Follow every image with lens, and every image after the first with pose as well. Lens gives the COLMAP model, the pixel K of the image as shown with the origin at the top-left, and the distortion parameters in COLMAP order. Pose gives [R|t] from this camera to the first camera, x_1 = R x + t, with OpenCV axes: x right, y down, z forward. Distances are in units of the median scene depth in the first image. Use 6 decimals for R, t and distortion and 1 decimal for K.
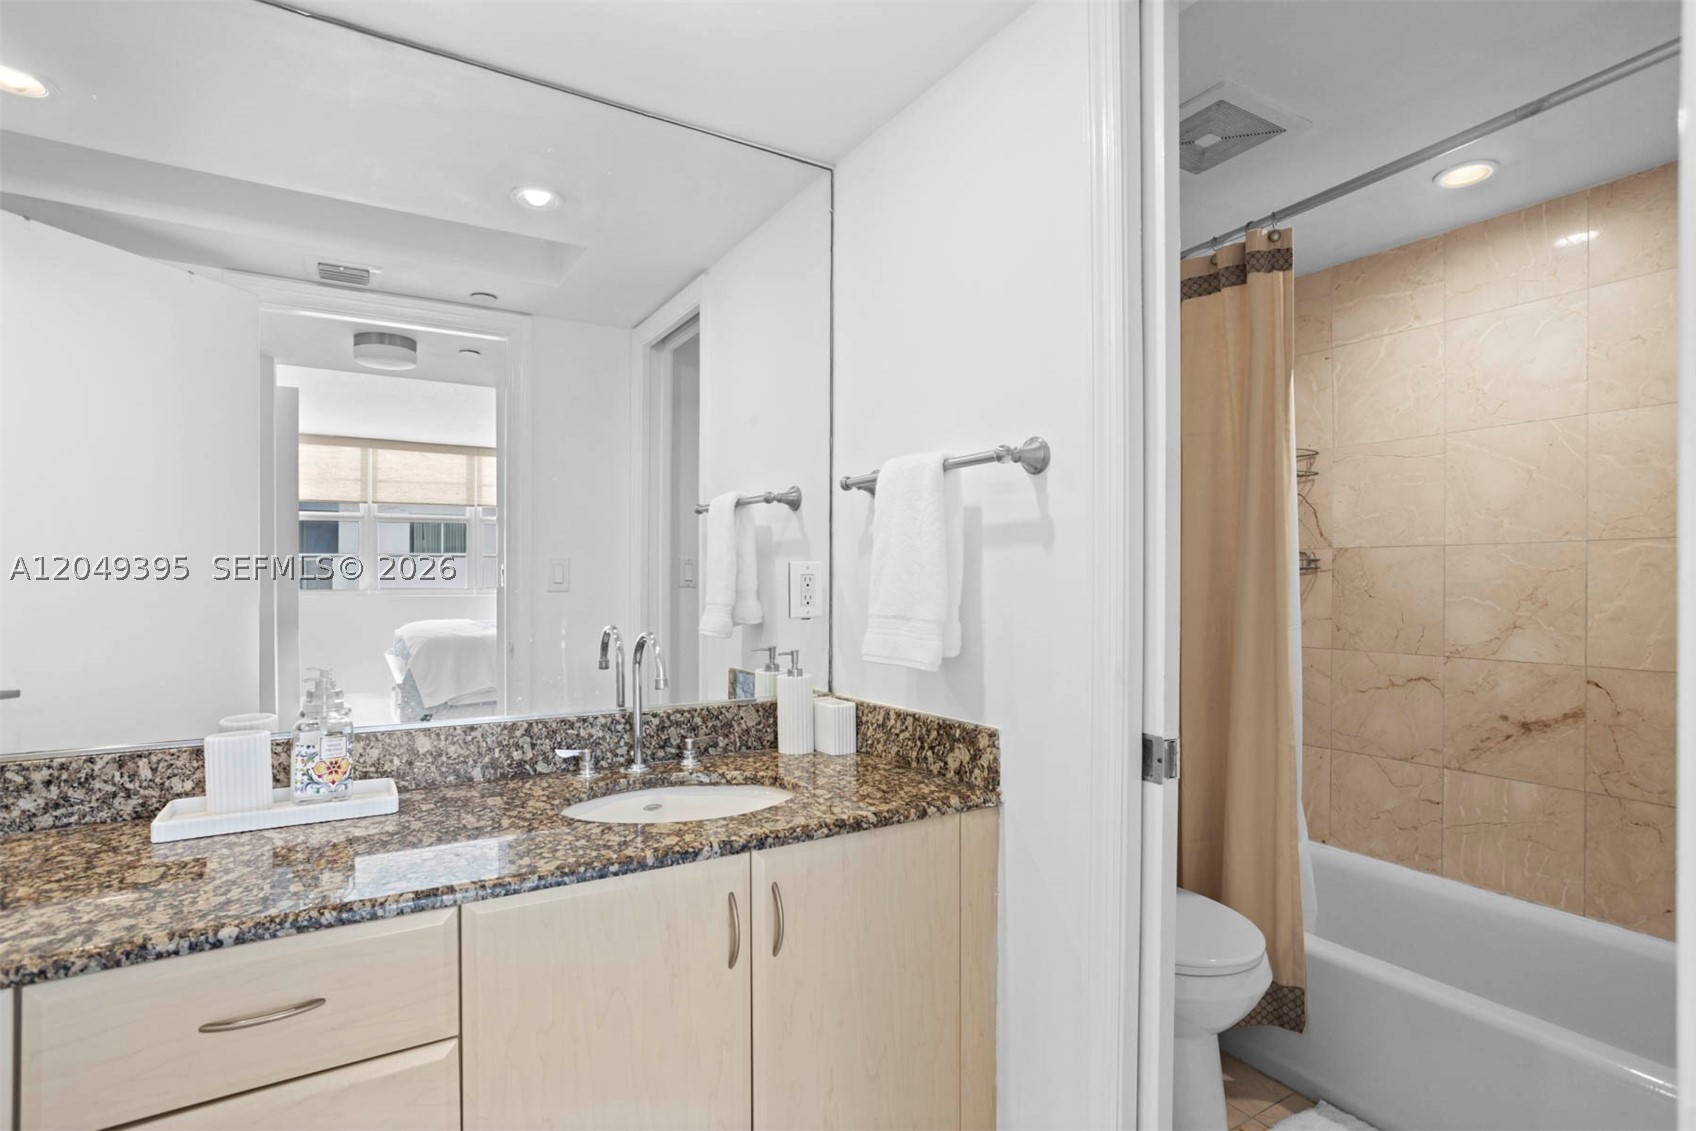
lens RADIAL K [[826.5, 0, 852.2], [0, 826.5, 561.4], [0, 0, 1]] dist [-0.055703, 0.029576]
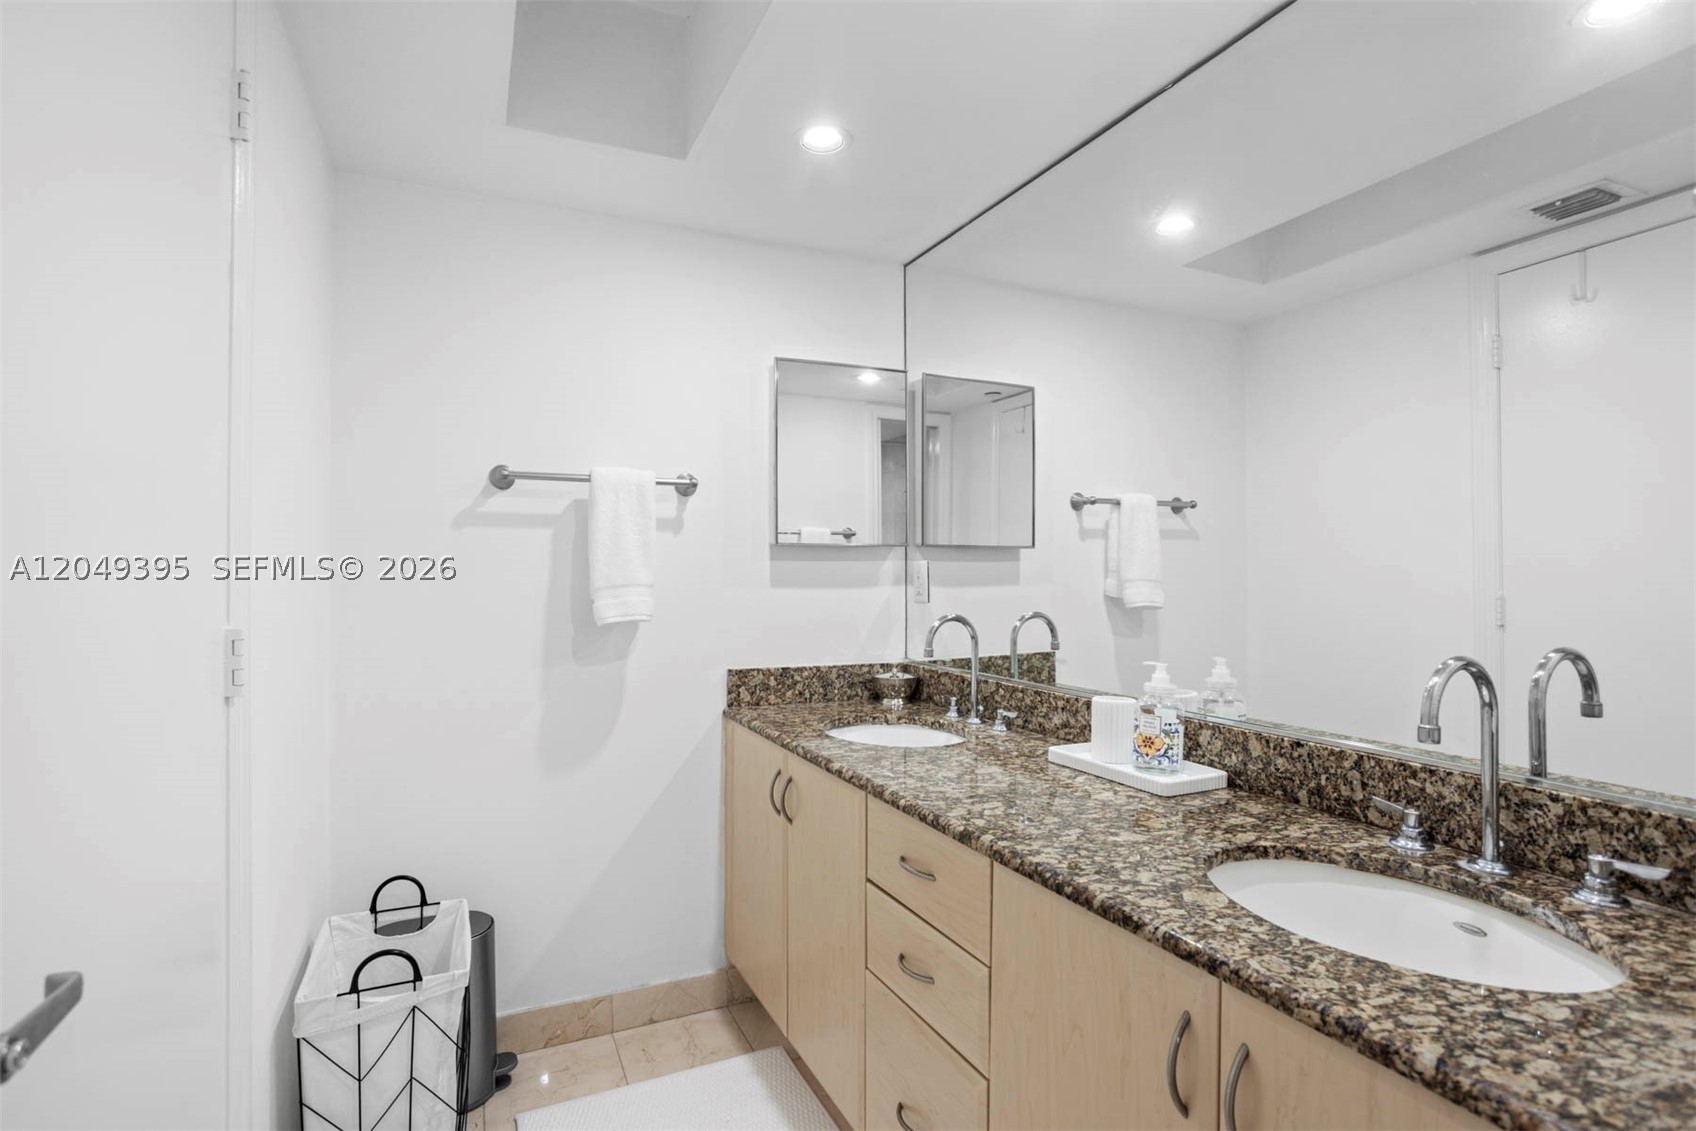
lens RADIAL K [[826.5, 0, 852.2], [0, 826.5, 561.4], [0, 0, 1]] dist [-0.055703, 0.029576]
pose [[-0.110523, -0.014162, -0.993773, 0.479158], [0.021898, 0.999621, -0.016681, 0.010619], [0.993632, -0.023605, -0.110171, 0.633742]]
